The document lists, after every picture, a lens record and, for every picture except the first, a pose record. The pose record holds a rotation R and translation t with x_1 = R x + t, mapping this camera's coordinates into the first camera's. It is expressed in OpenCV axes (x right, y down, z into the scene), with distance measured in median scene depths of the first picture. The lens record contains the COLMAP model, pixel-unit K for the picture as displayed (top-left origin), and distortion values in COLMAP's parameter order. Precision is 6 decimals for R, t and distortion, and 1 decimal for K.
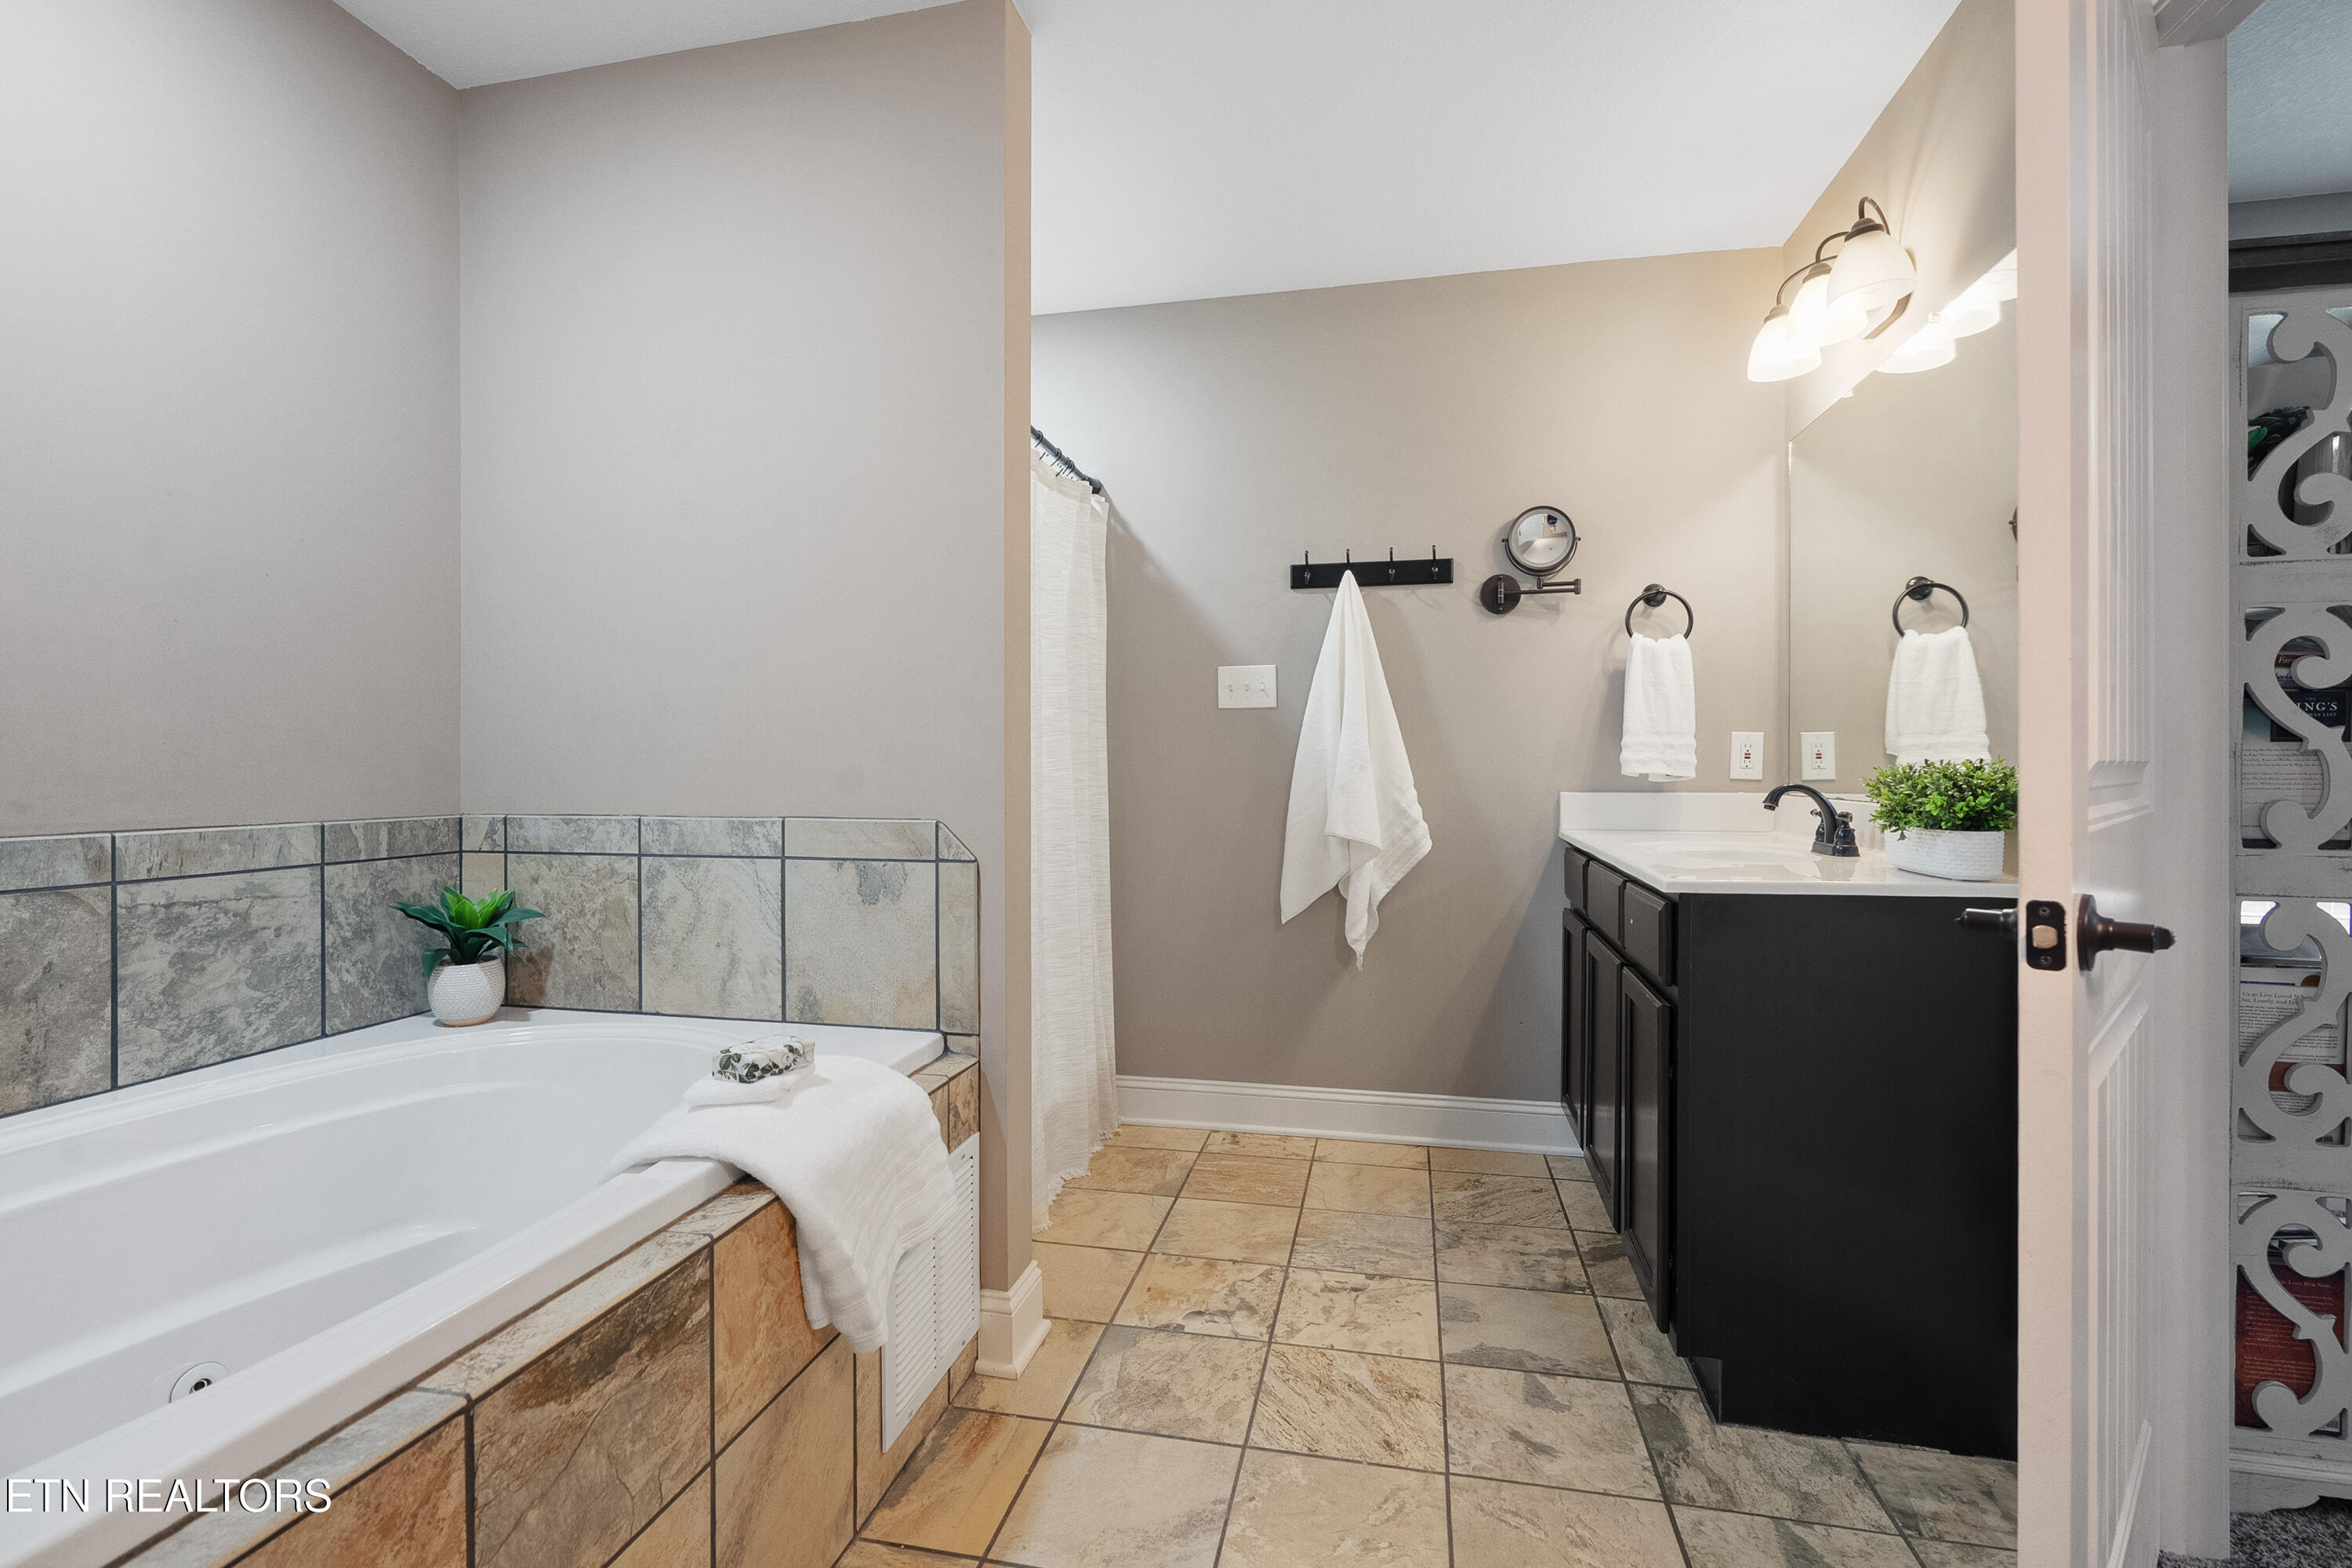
lens RADIAL K [[1068.4, 0, 1182.4], [0, 1068.4, 774.2], [0, 0, 1]] dist [-0.018265, 0.004574]
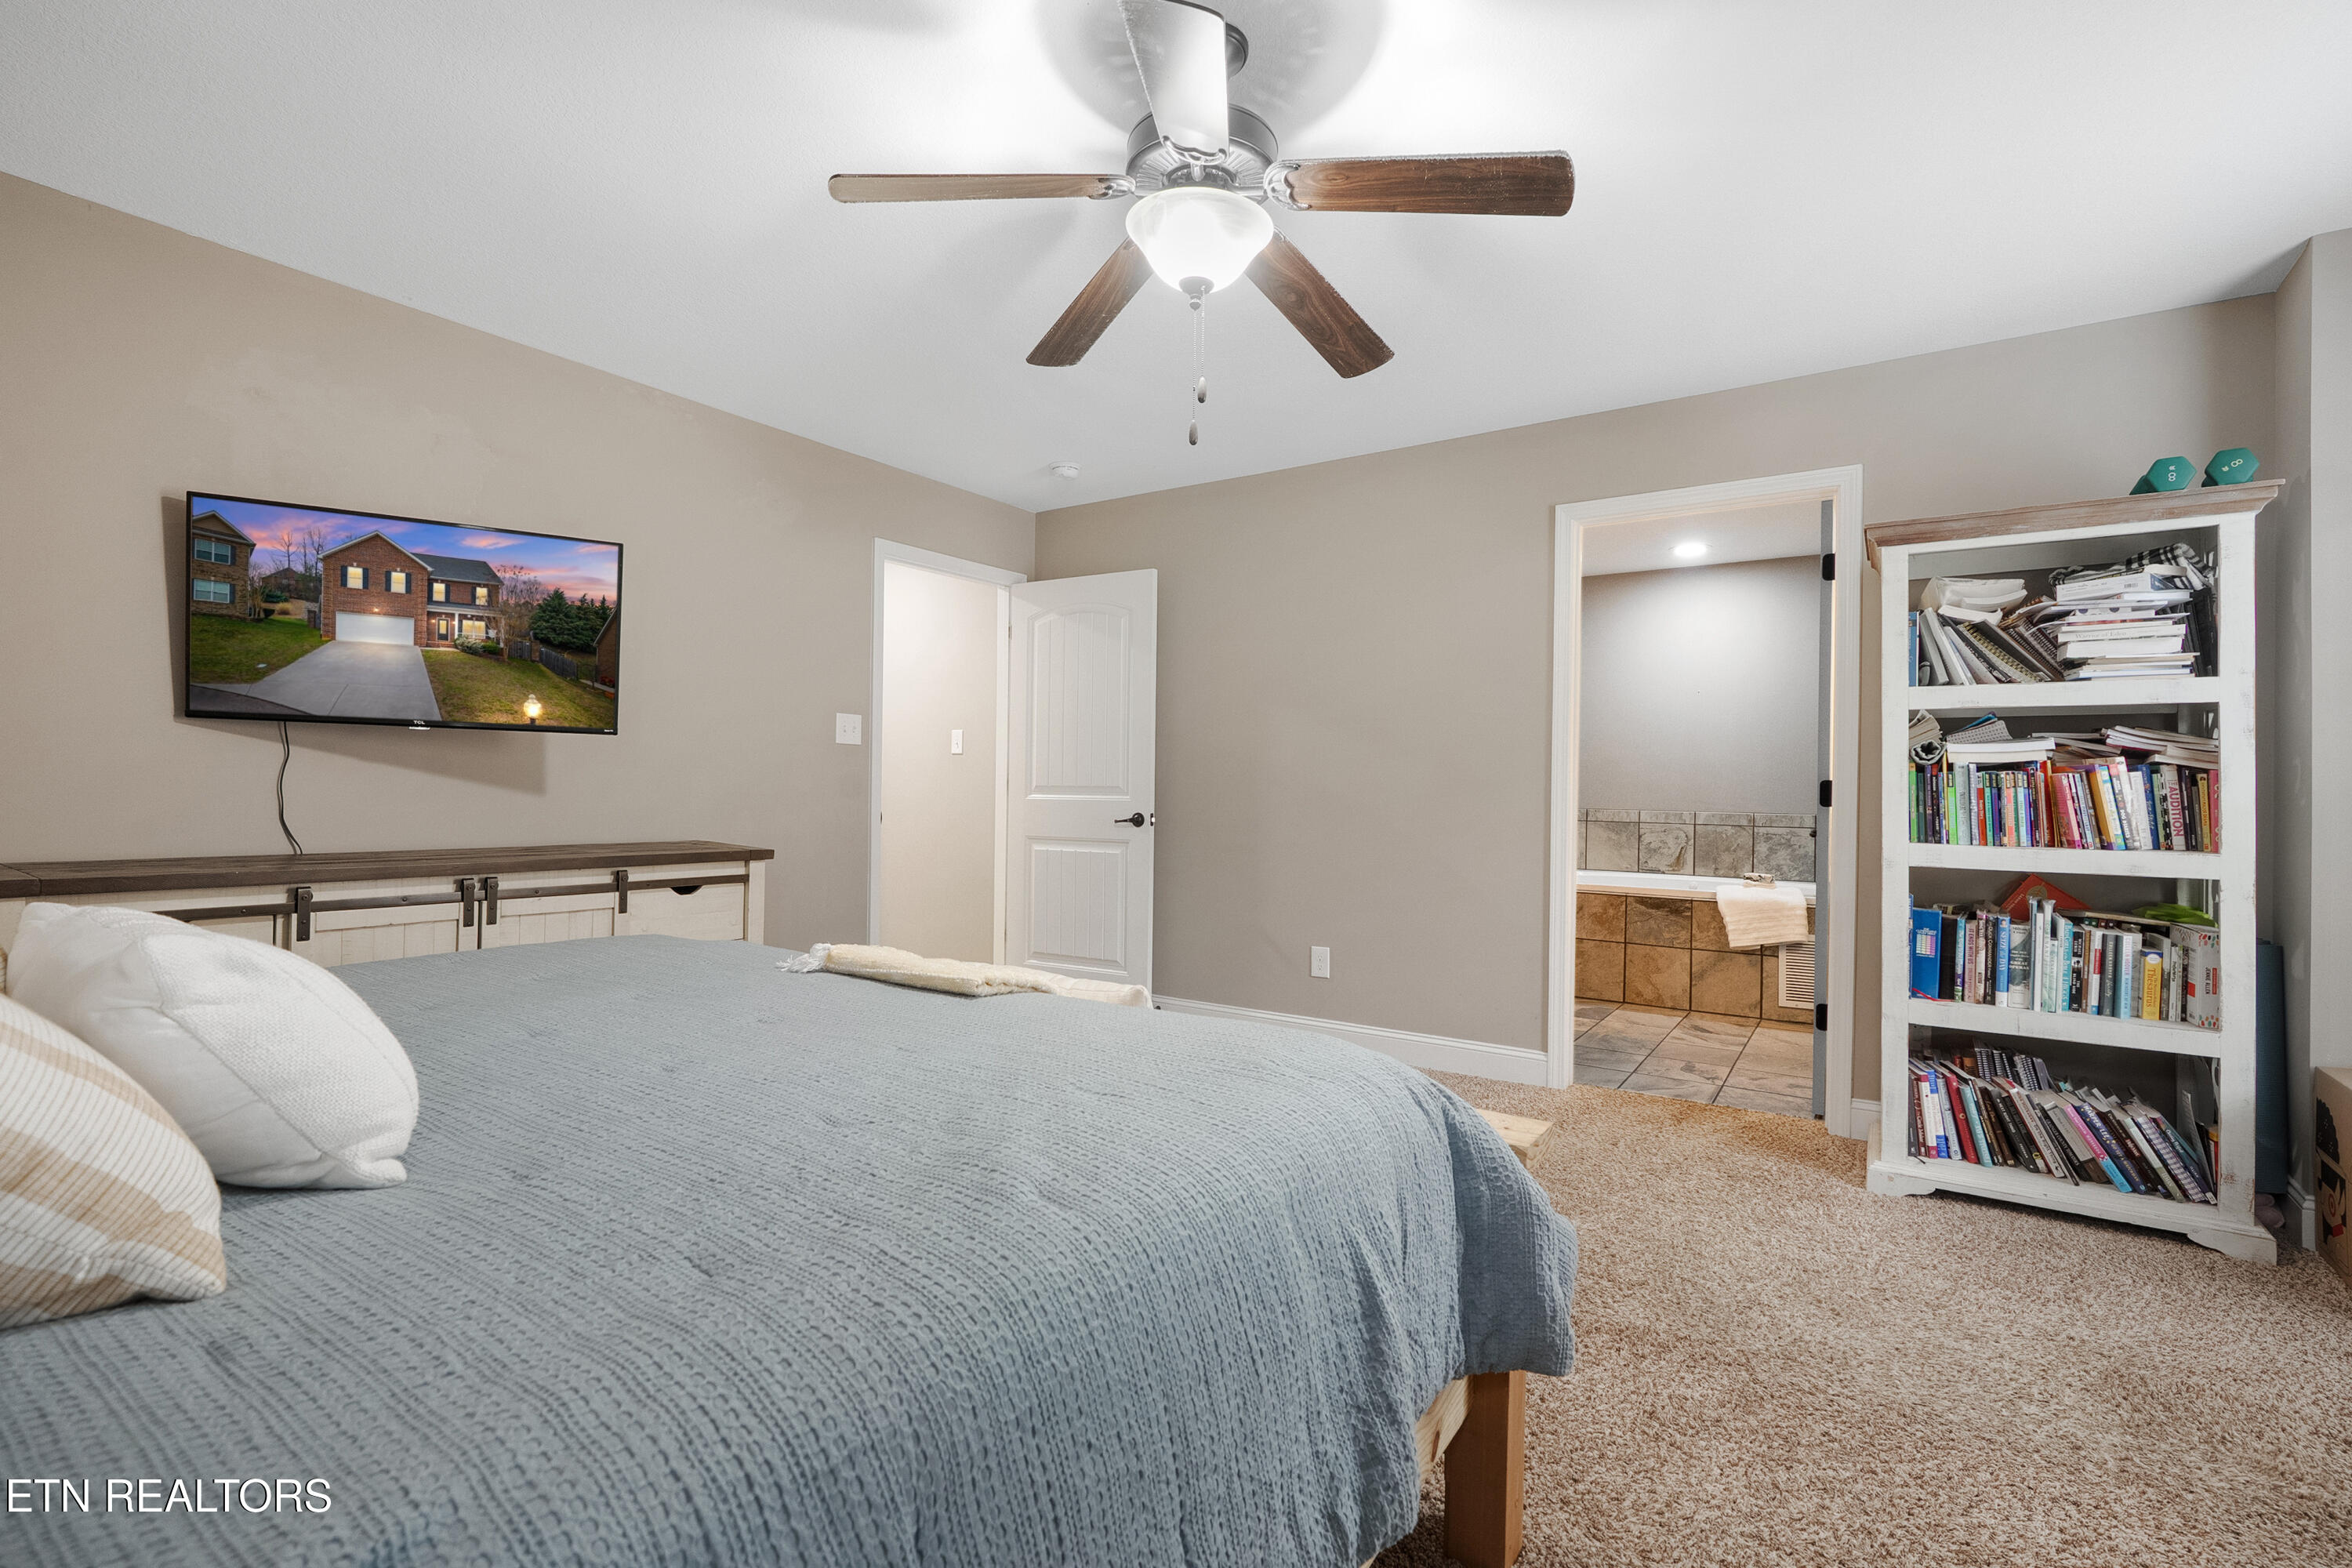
lens RADIAL K [[1068.4, 0, 1160.3], [0, 1068.4, 770.1], [0, 0, 1]] dist [-0.018265, 0.004574]
pose [[-0.393482, -0.022577, -0.919055, 3.596586], [-0.025605, 0.999580, -0.013593, 0.004947], [0.918976, 0.018184, -0.393894, 0.538540]]
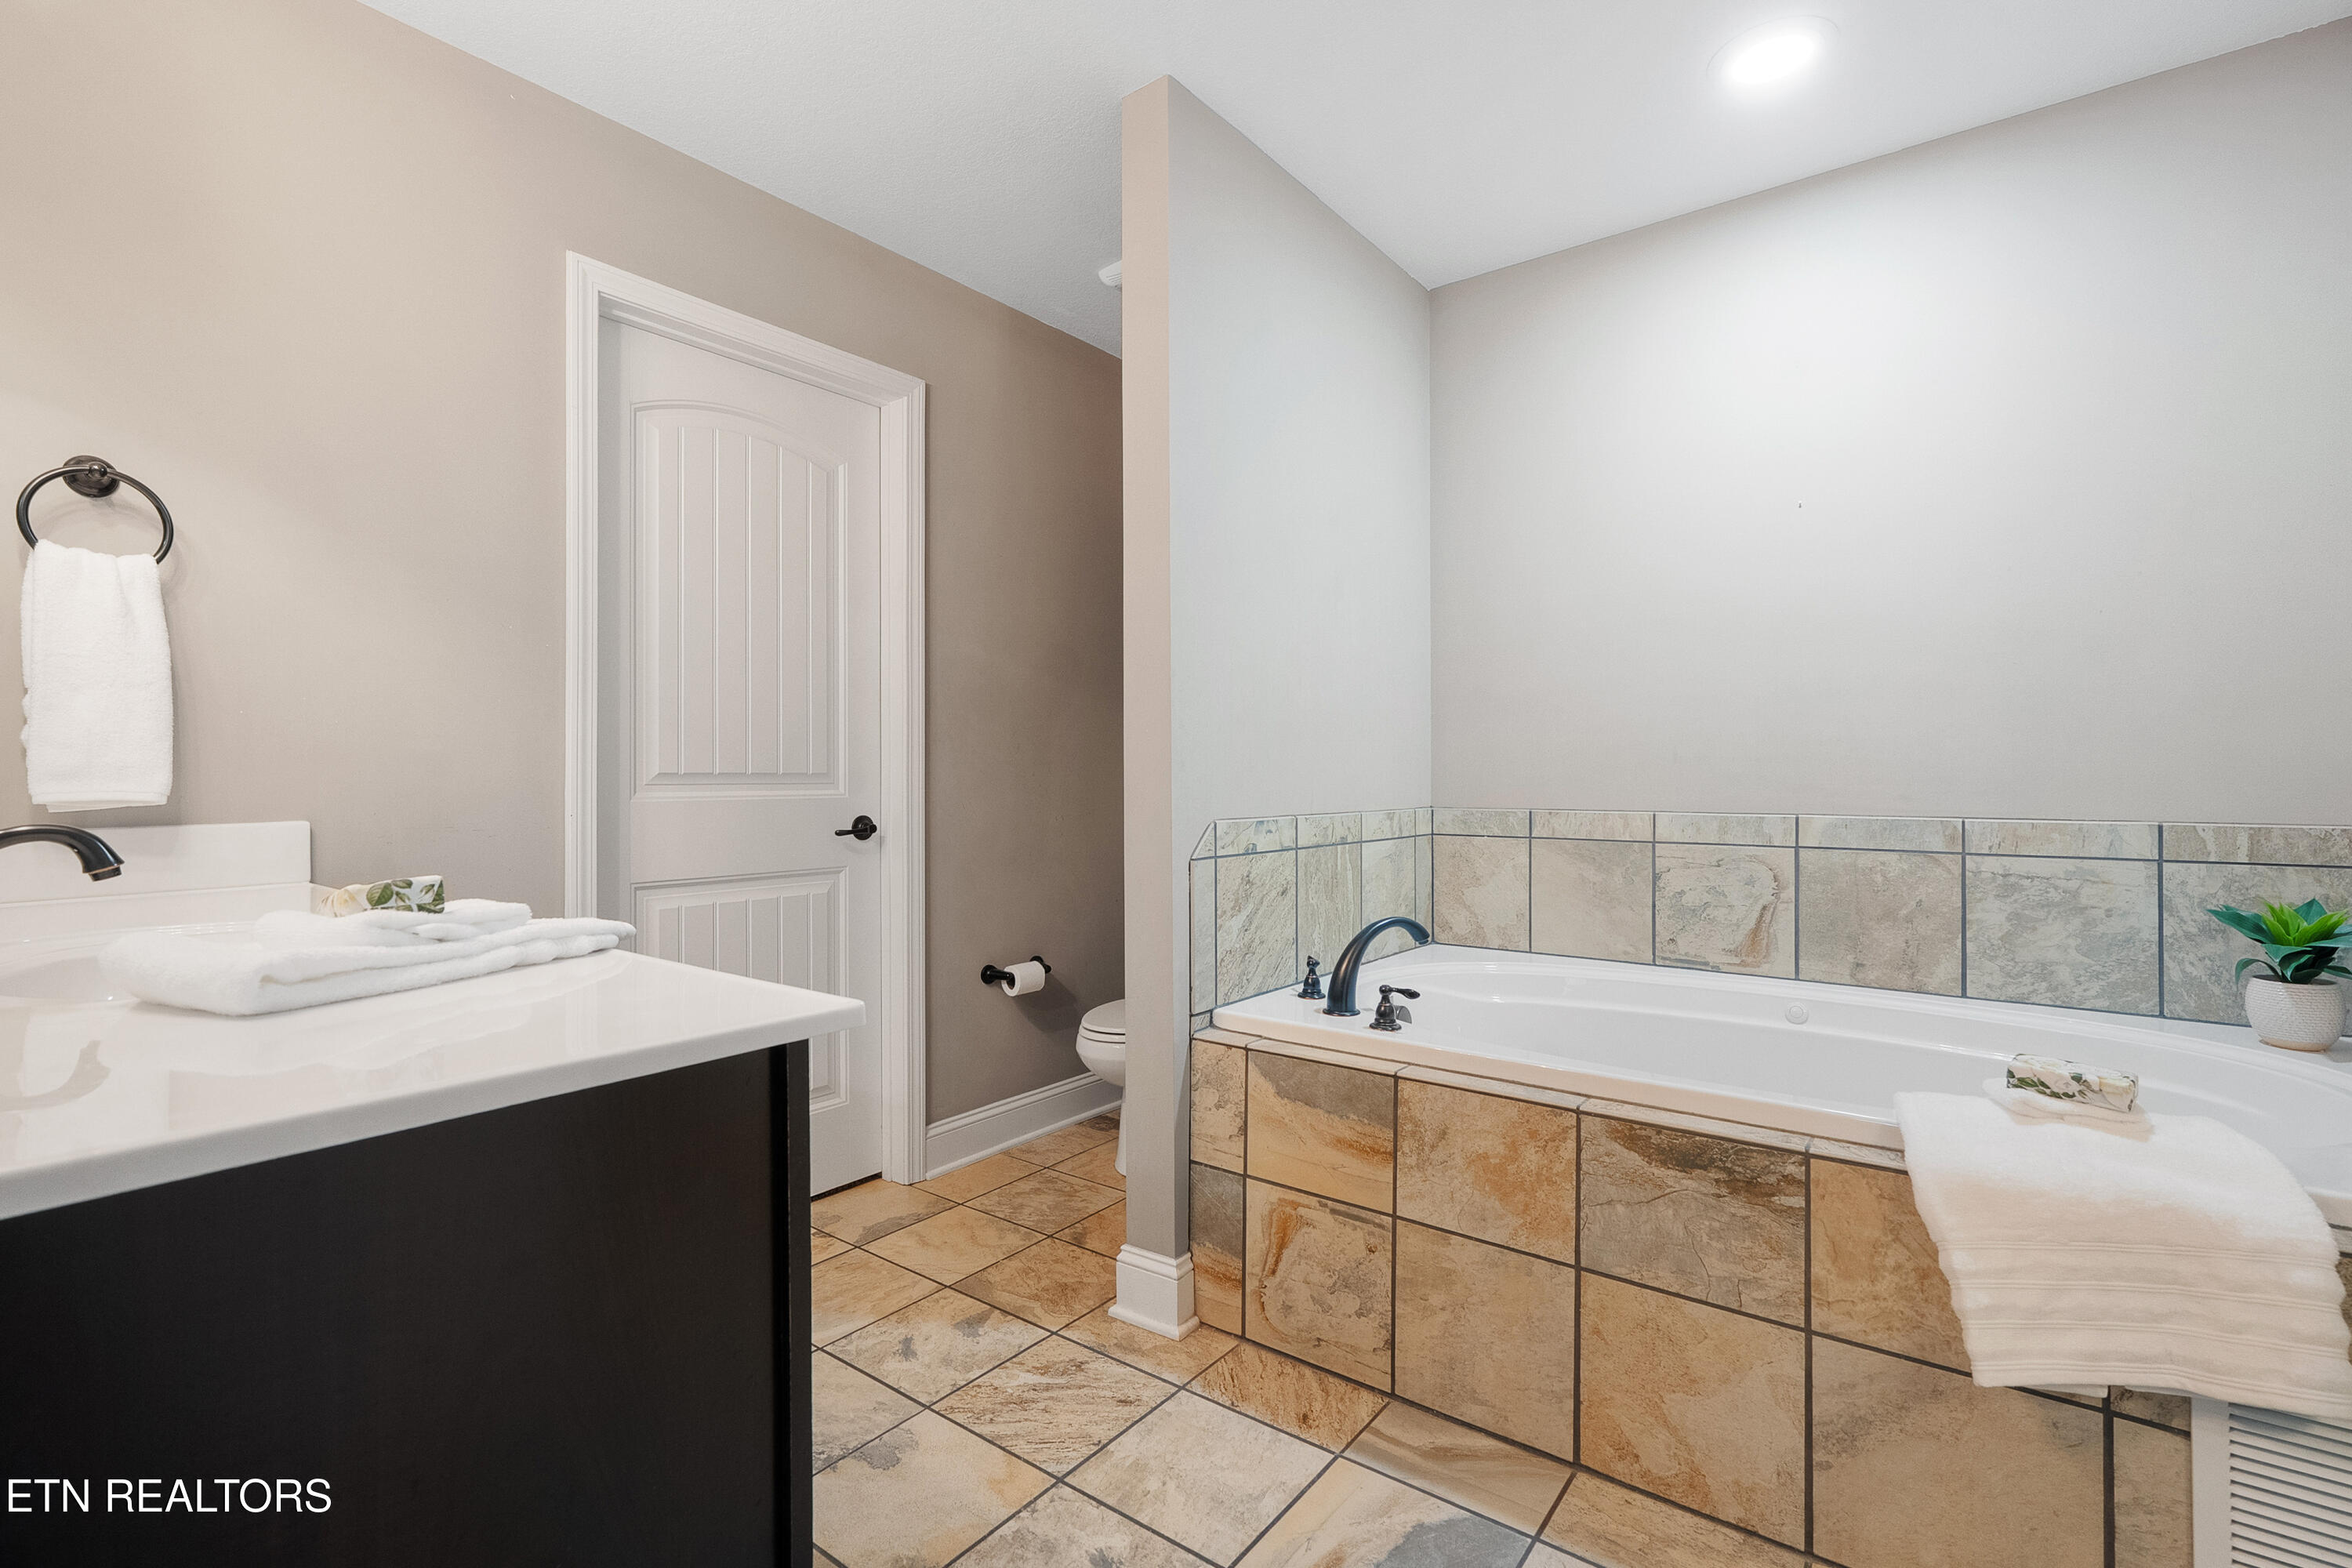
lens RADIAL K [[1068.4, 0, 1168.8], [0, 1068.4, 766.0], [0, 0, 1]] dist [-0.018265, 0.004574]
pose [[-0.436779, -0.006389, -0.899546, 0.779197], [-0.006806, 0.999970, -0.003798, -0.003160], [0.899543, 0.004464, -0.436809, 0.672671]]
